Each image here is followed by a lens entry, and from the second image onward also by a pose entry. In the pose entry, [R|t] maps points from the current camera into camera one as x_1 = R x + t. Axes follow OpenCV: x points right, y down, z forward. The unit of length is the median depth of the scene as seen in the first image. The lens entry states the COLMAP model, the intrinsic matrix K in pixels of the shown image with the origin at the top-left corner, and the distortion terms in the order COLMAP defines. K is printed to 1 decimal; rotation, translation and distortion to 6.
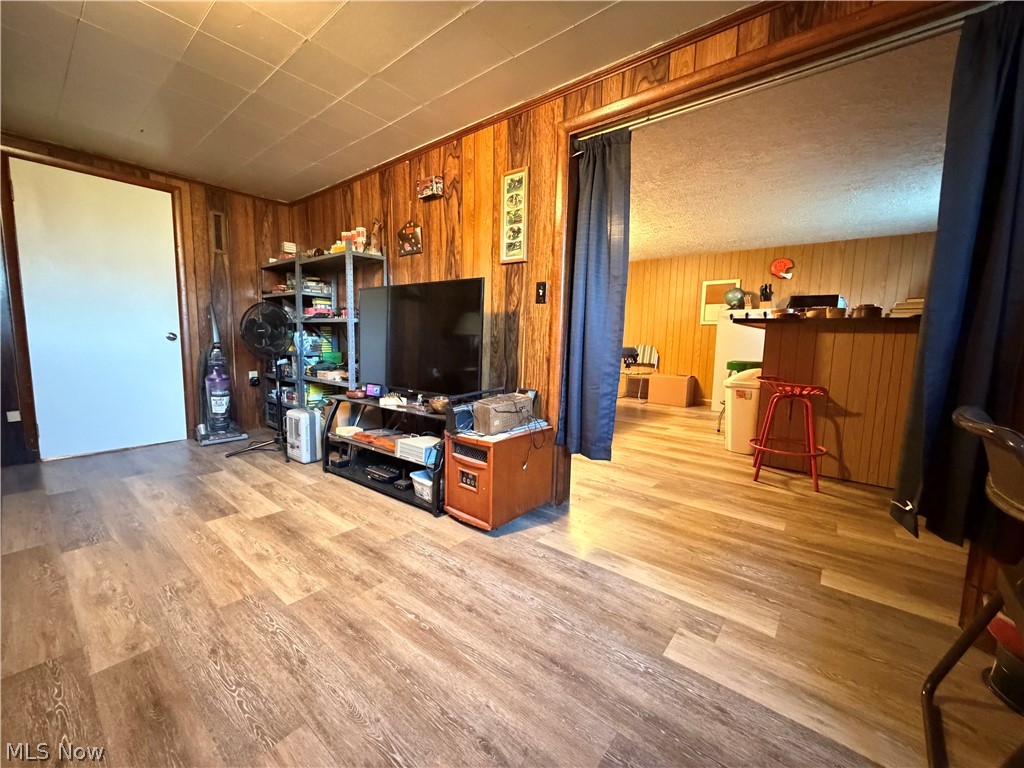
lens RADIAL K [[408.1, 0, 509.5], [0, 408.1, 383.7], [0, 0, 1]] dist [-0.000488, -0.000238]
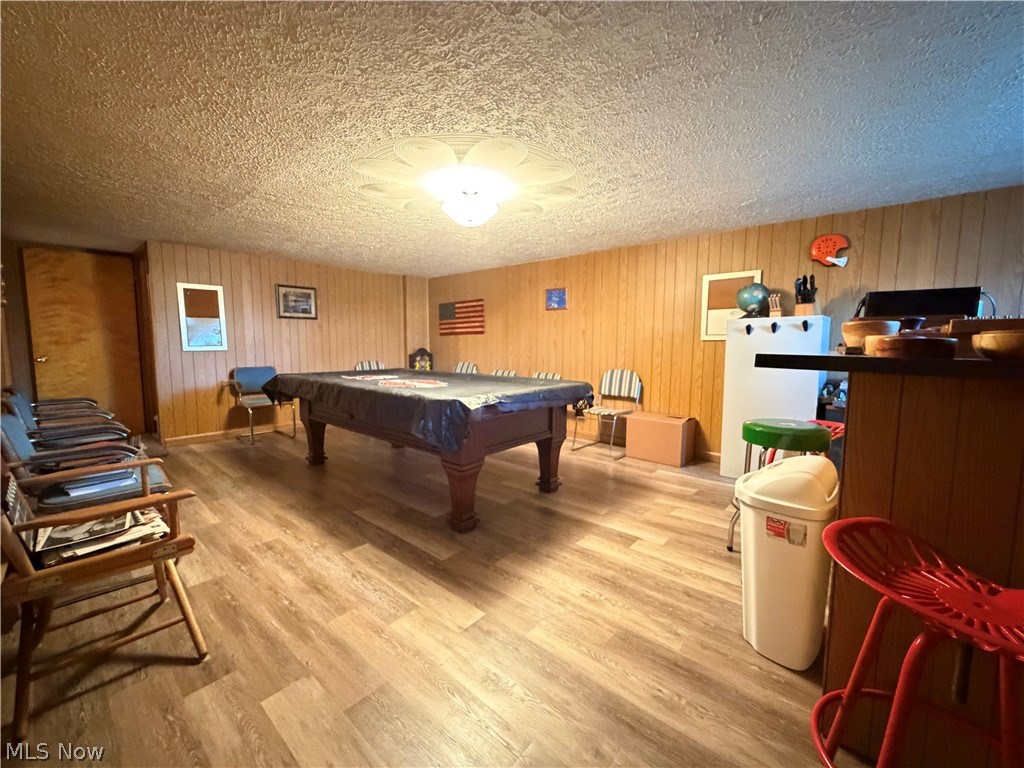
lens RADIAL K [[408.1, 0, 509.4], [0, 408.1, 382.3], [0, 0, 1]] dist [-0.000488, -0.000238]
pose [[0.999386, -0.014593, -0.031847, 0.184266], [0.013961, 0.999703, -0.019987, -0.070856], [0.032130, 0.019530, 0.999293, 0.342517]]
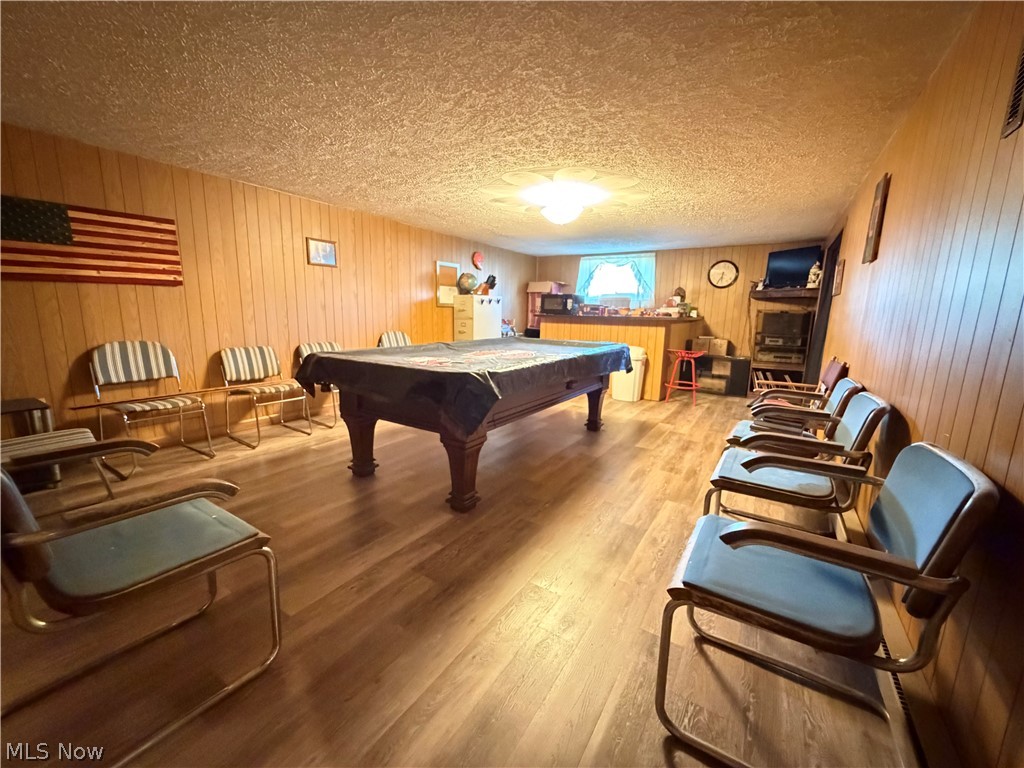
lens RADIAL K [[408.1, 0, 516.8], [0, 408.1, 385.8], [0, 0, 1]] dist [-0.000488, -0.000238]
pose [[-0.118055, -0.192461, 0.974178, -0.541632], [0.103122, 0.973357, 0.204795, -0.149298], [-0.987638, 0.124636, -0.095063, 0.983805]]
